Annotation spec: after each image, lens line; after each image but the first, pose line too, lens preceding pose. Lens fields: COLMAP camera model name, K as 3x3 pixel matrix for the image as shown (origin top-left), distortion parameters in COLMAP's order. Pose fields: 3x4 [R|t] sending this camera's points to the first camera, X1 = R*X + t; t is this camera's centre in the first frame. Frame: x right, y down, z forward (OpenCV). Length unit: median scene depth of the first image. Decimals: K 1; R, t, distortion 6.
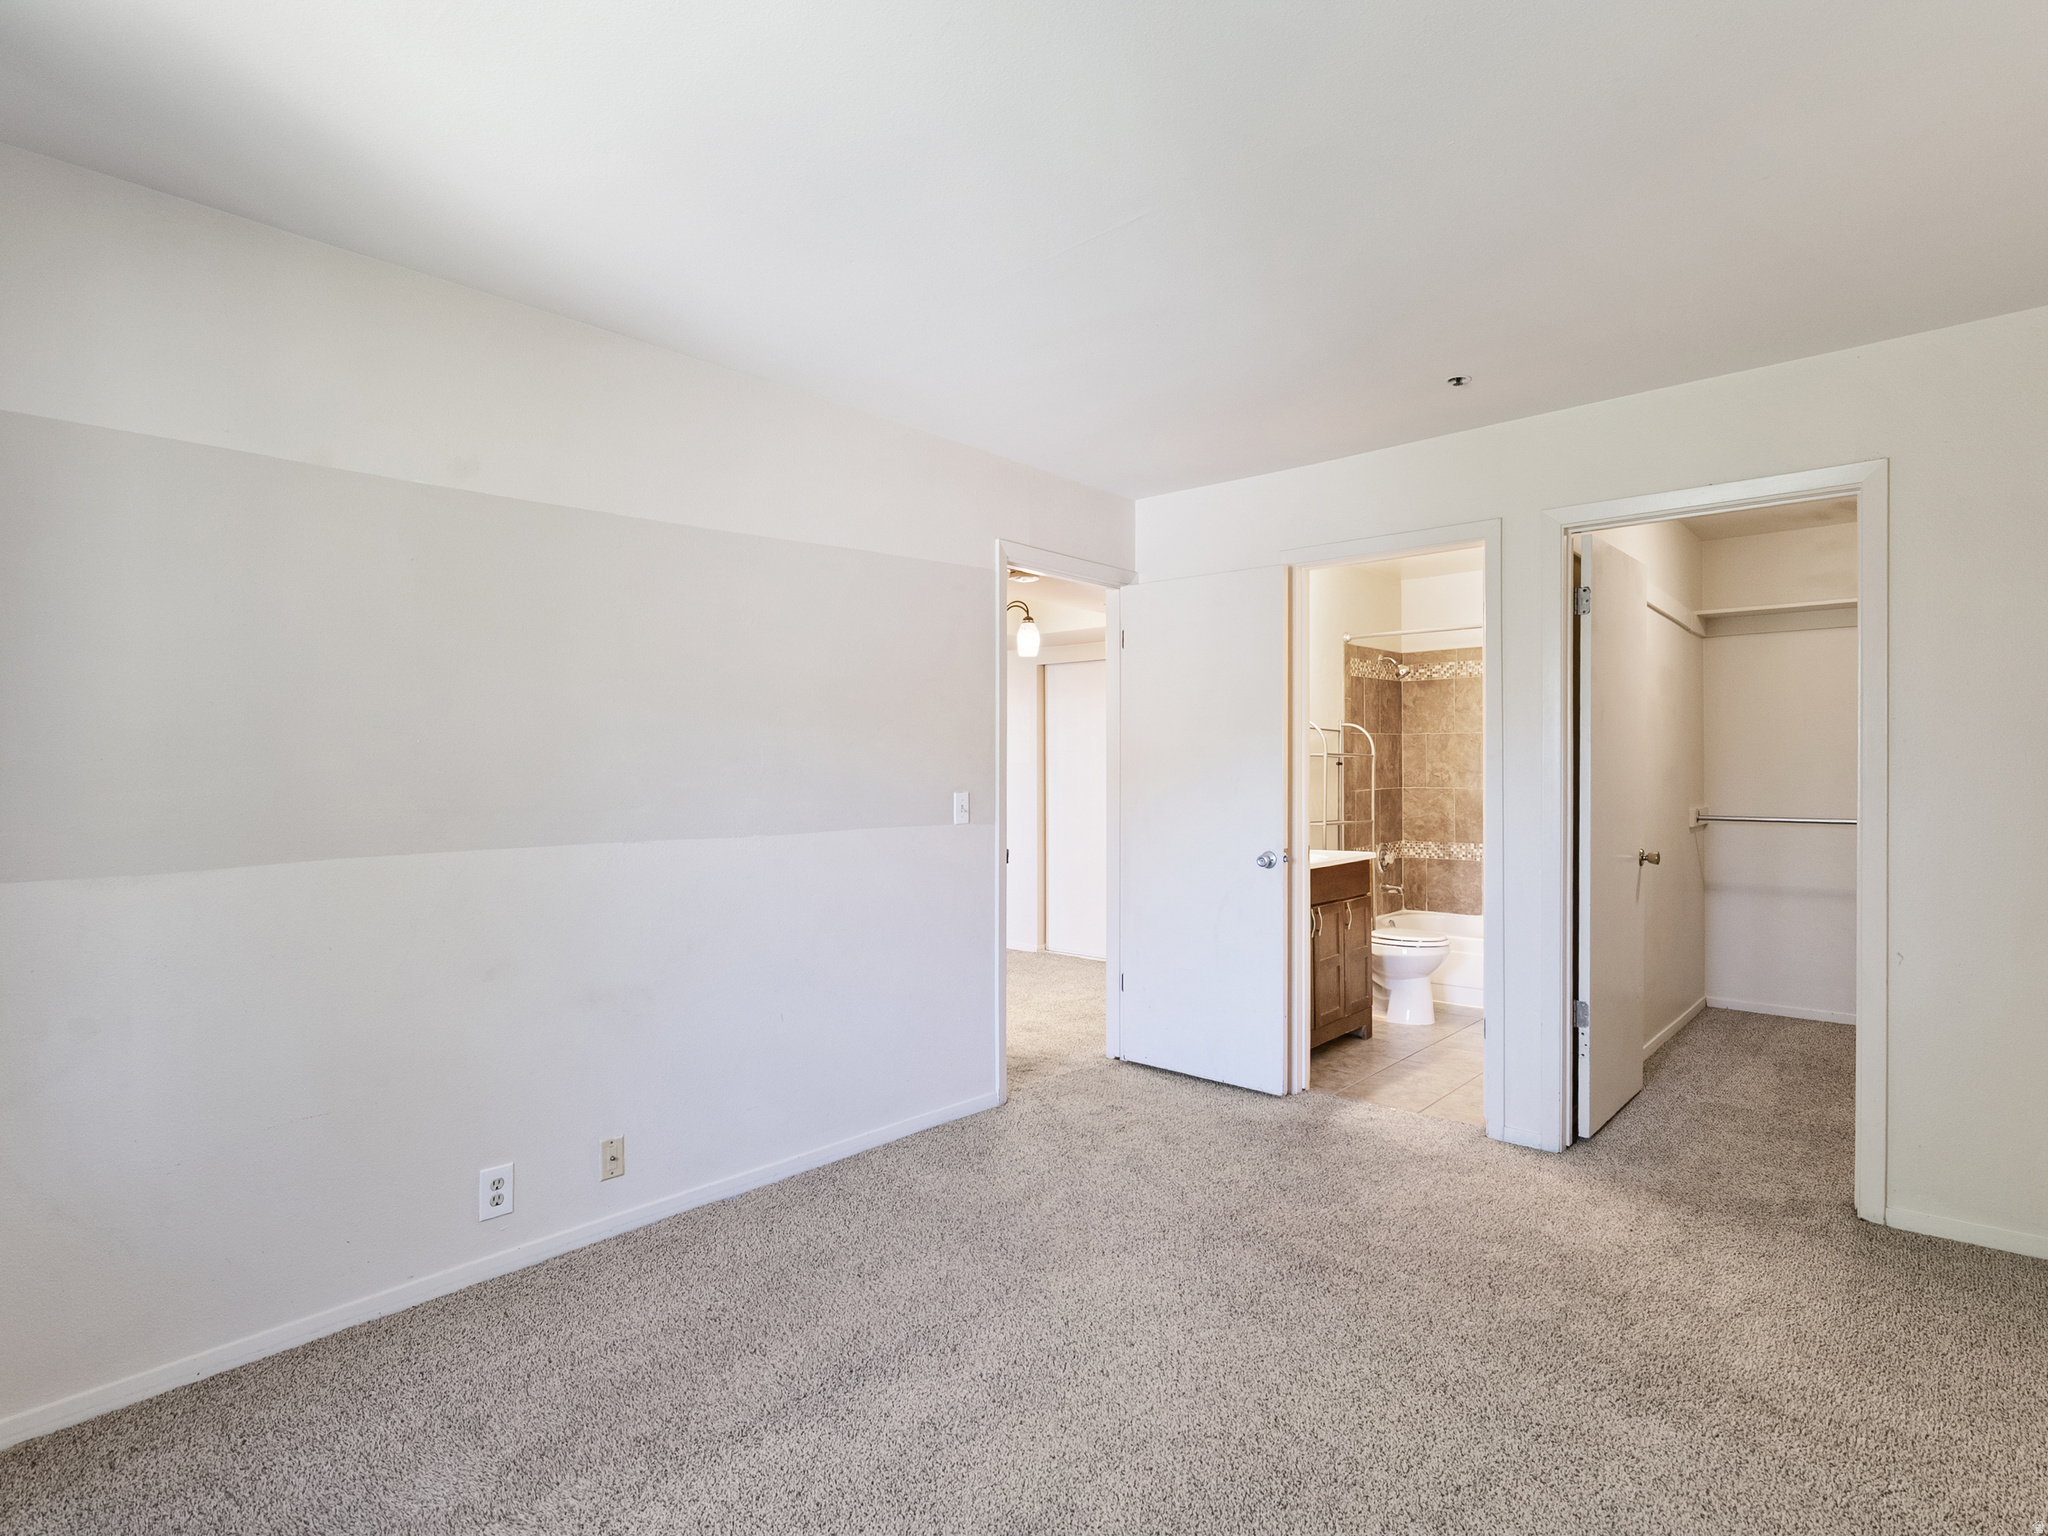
lens RADIAL K [[1052.1, 0, 1029.3], [0, 1052.1, 751.3], [0, 0, 1]] dist [-0.005813, 0.002503]
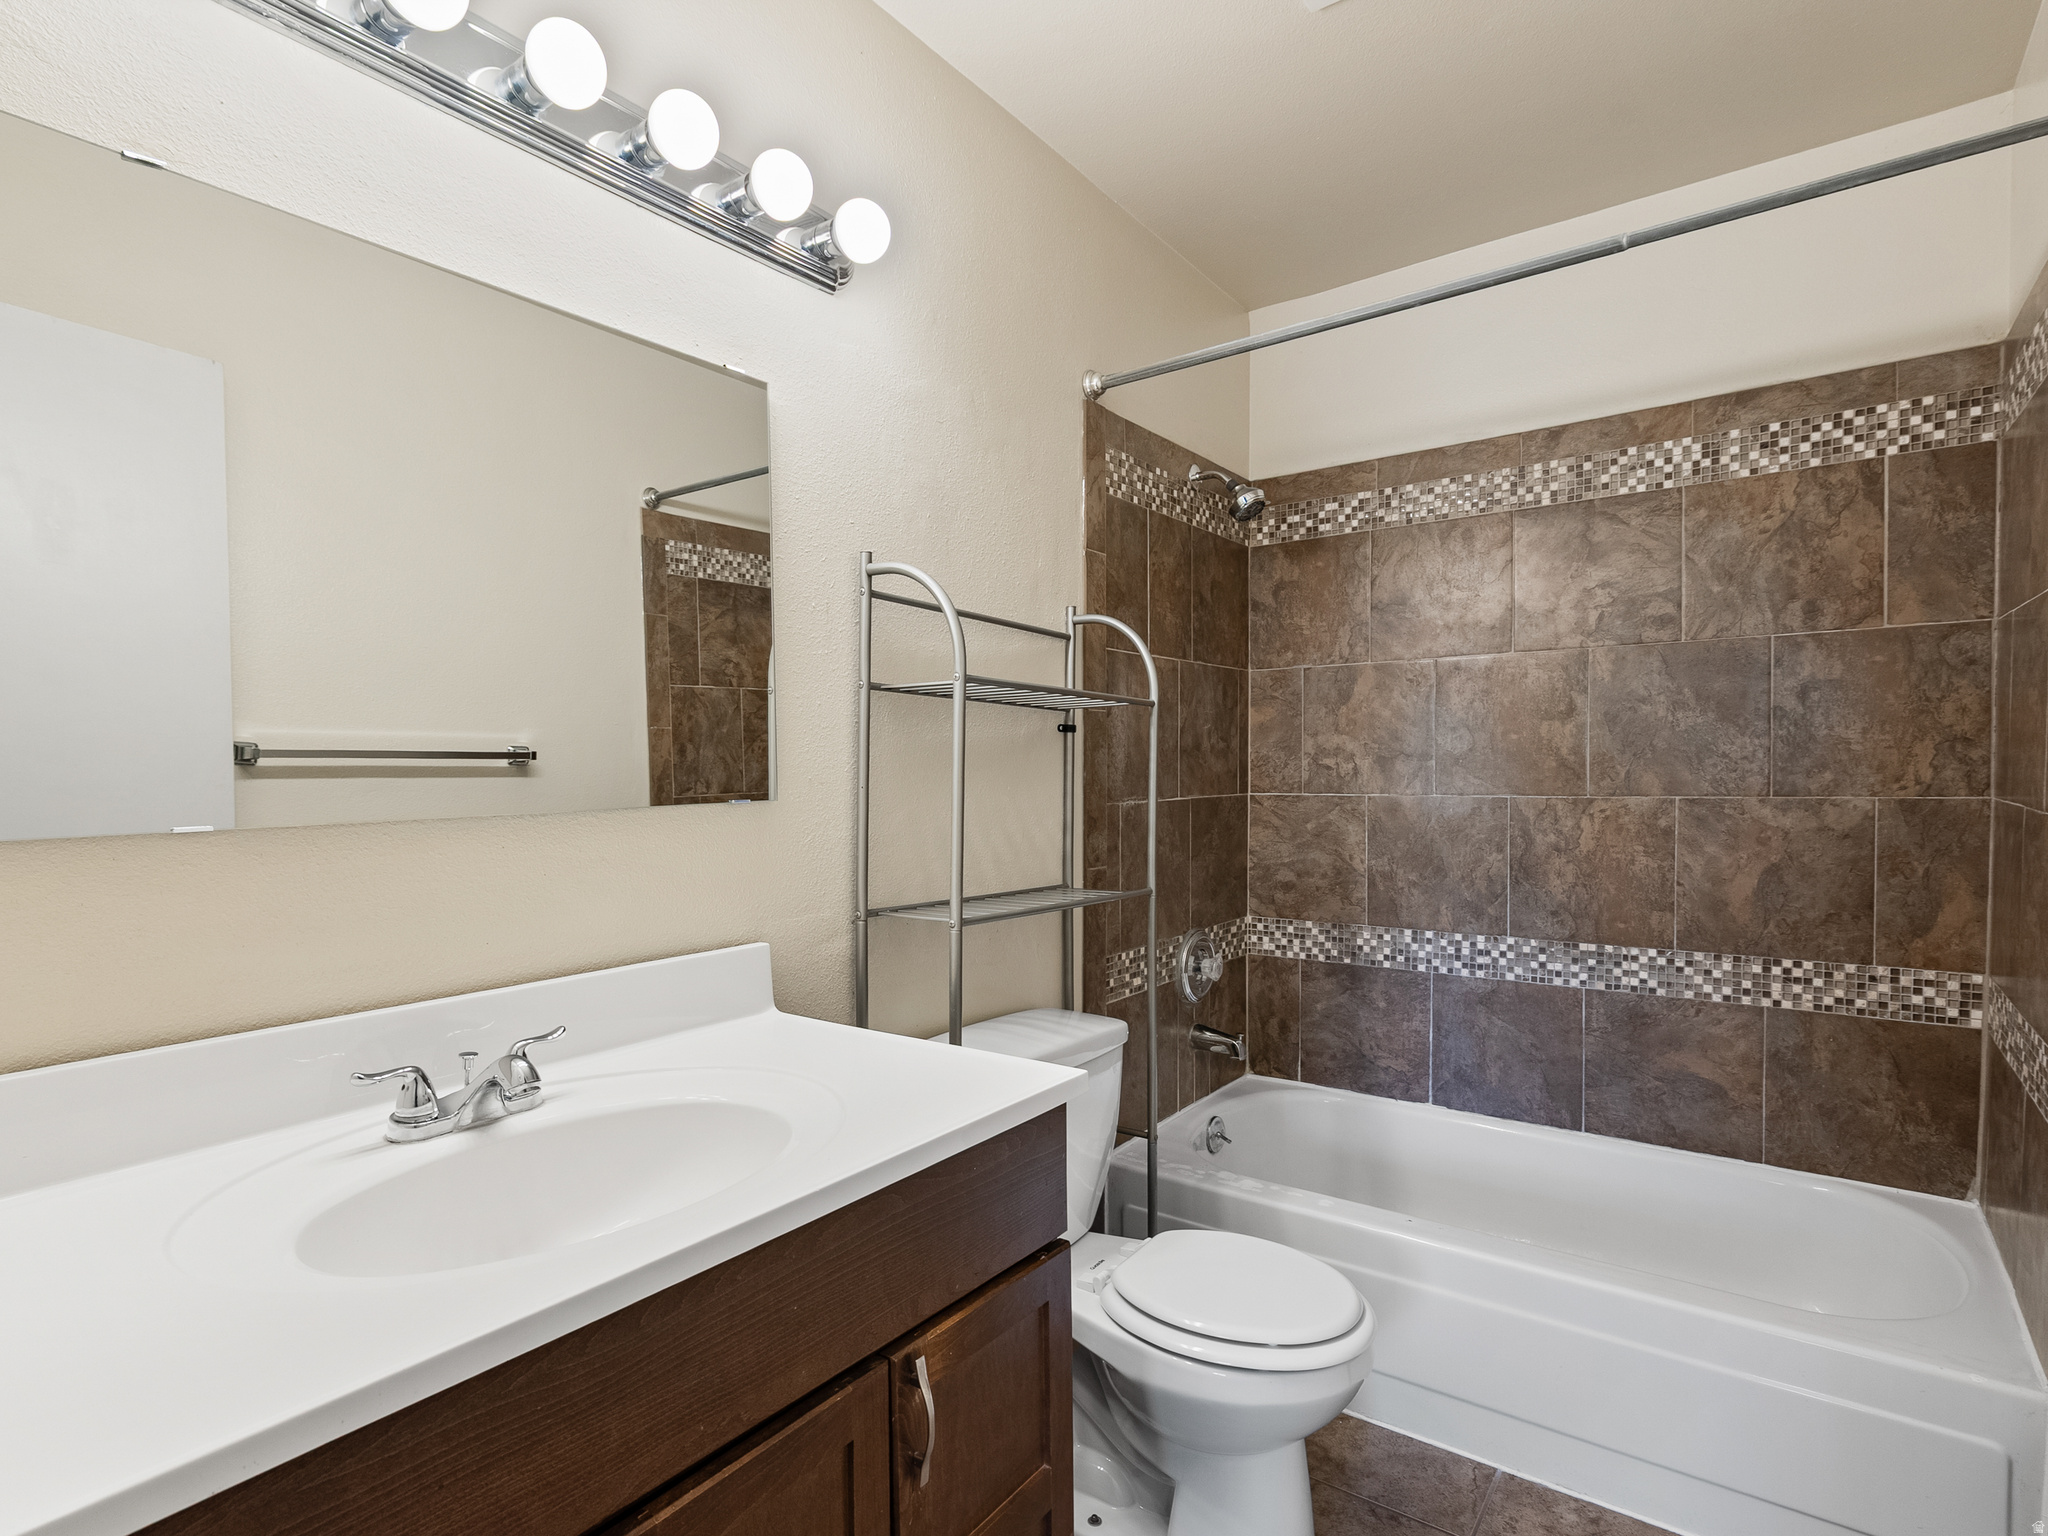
lens RADIAL K [[1026.3, 0, 1019.5], [0, 1026.3, 781.8], [0, 0, 1]] dist [-0.001770, 0.000401]
pose [[0.996072, -0.000418, 0.088542, 0.232385], [-0.002271, 0.999539, 0.030268, 0.017717], [-0.088514, -0.030350, 0.995612, 0.610529]]
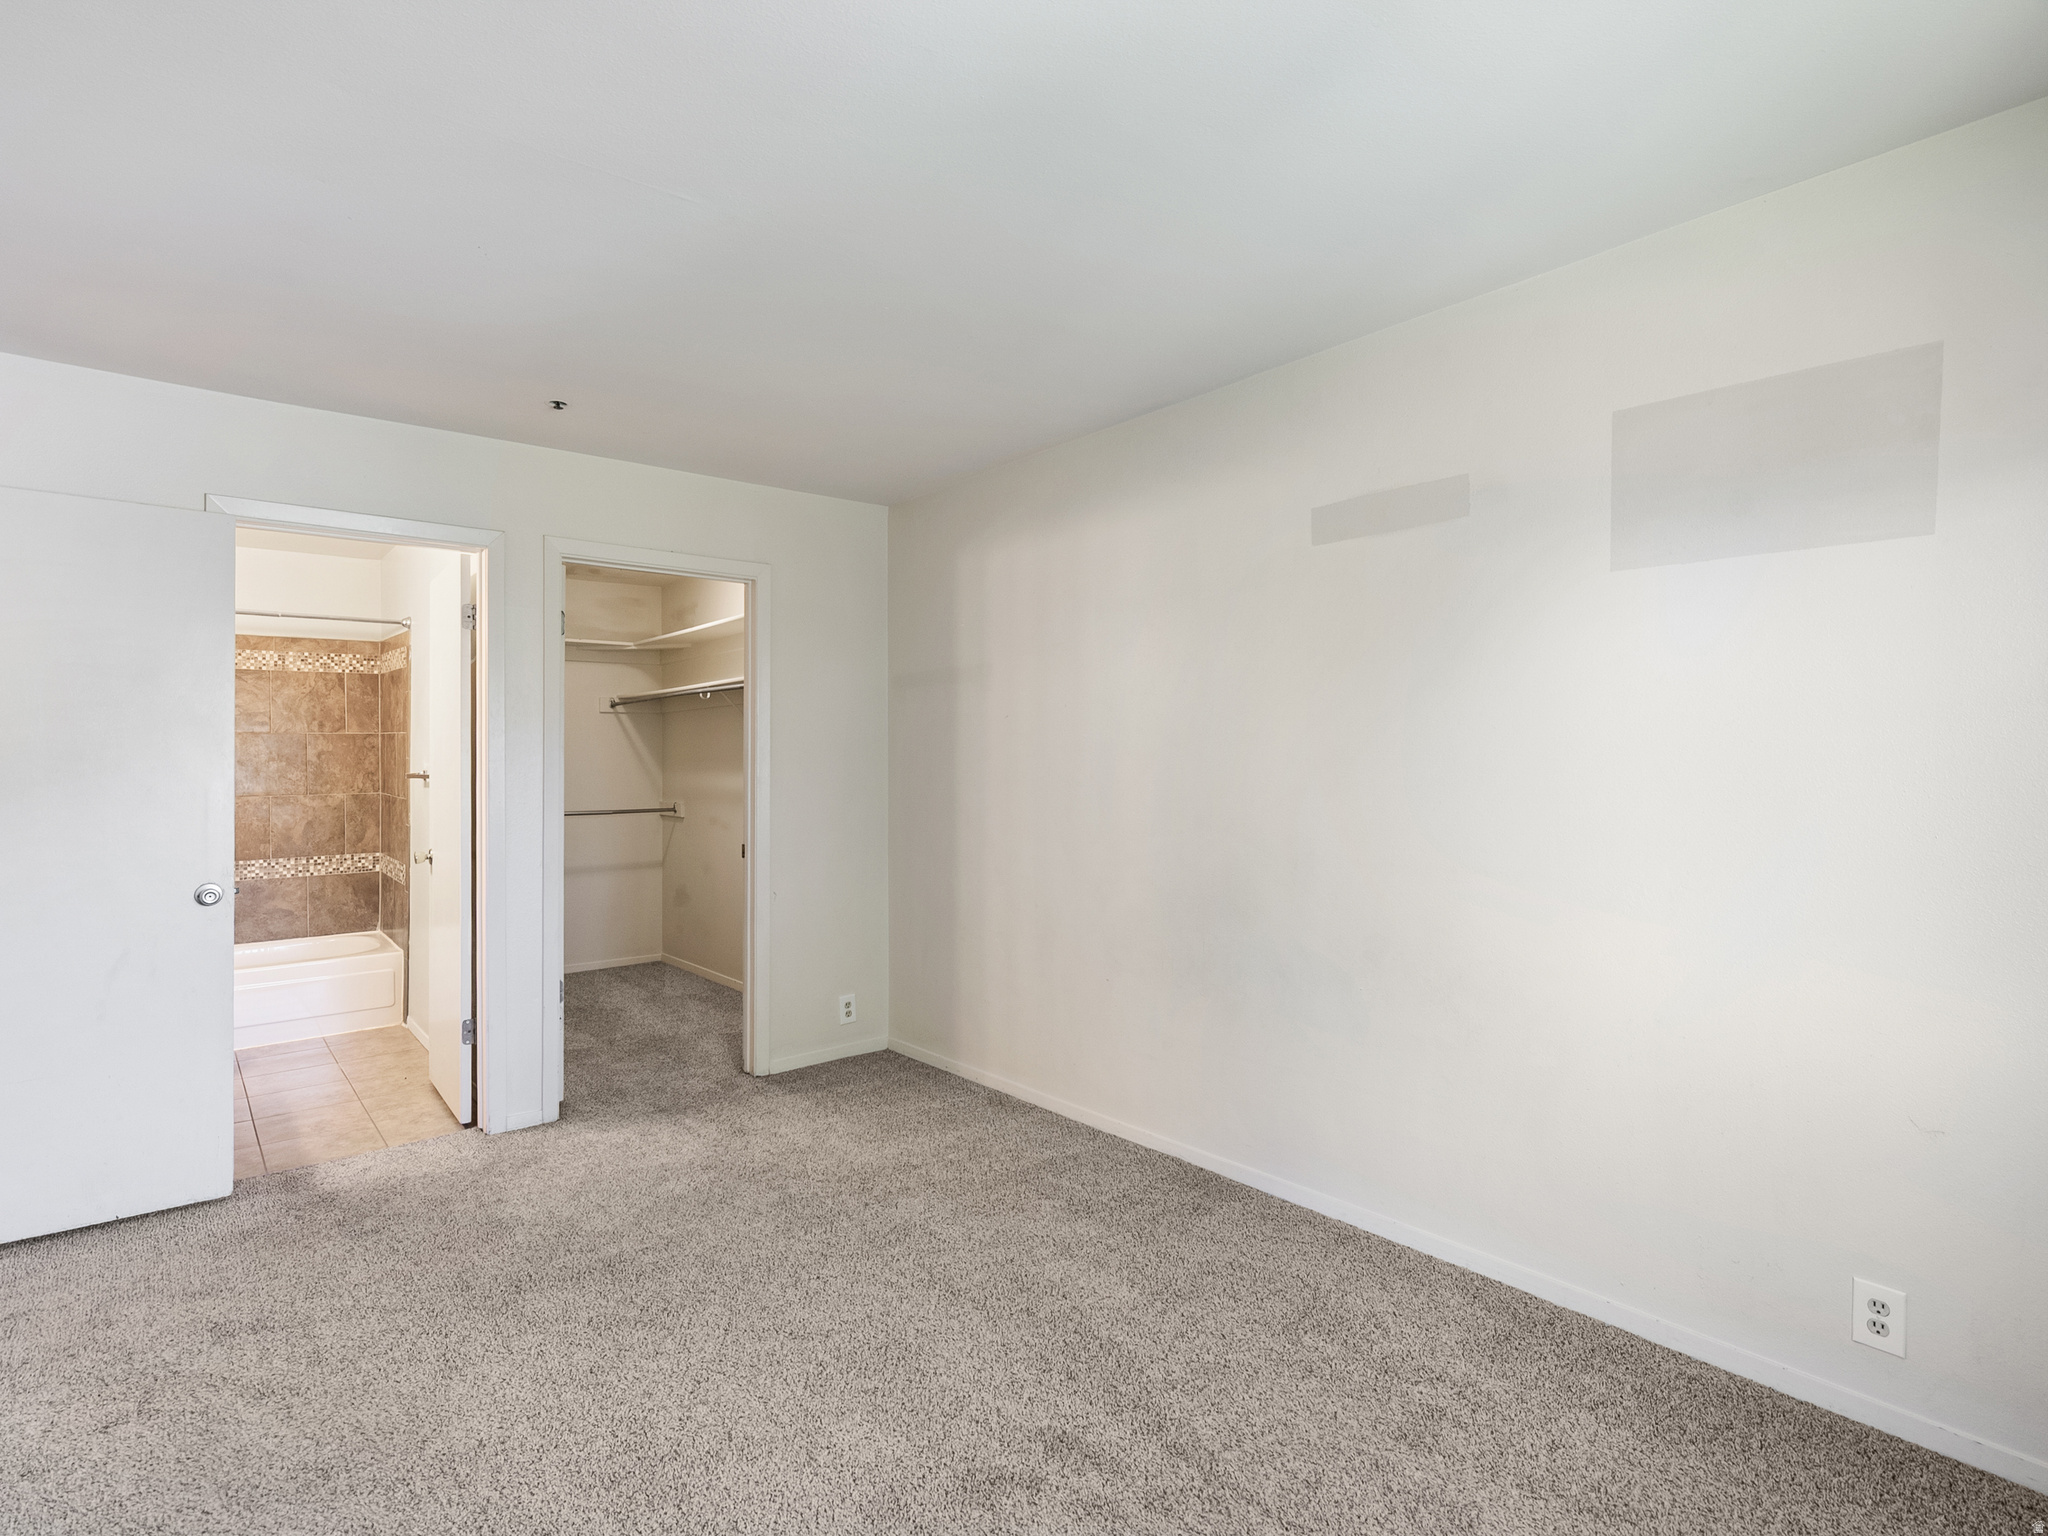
lens RADIAL K [[1026.3, 0, 1019.5], [0, 1026.3, 781.8], [0, 0, 1]] dist [-0.001770, 0.000401]
pose [[0.146100, -0.011846, 0.989199, -0.265314], [-0.008985, 0.999871, 0.013301, 0.004129], [-0.989229, -0.010831, 0.145975, 0.198179]]
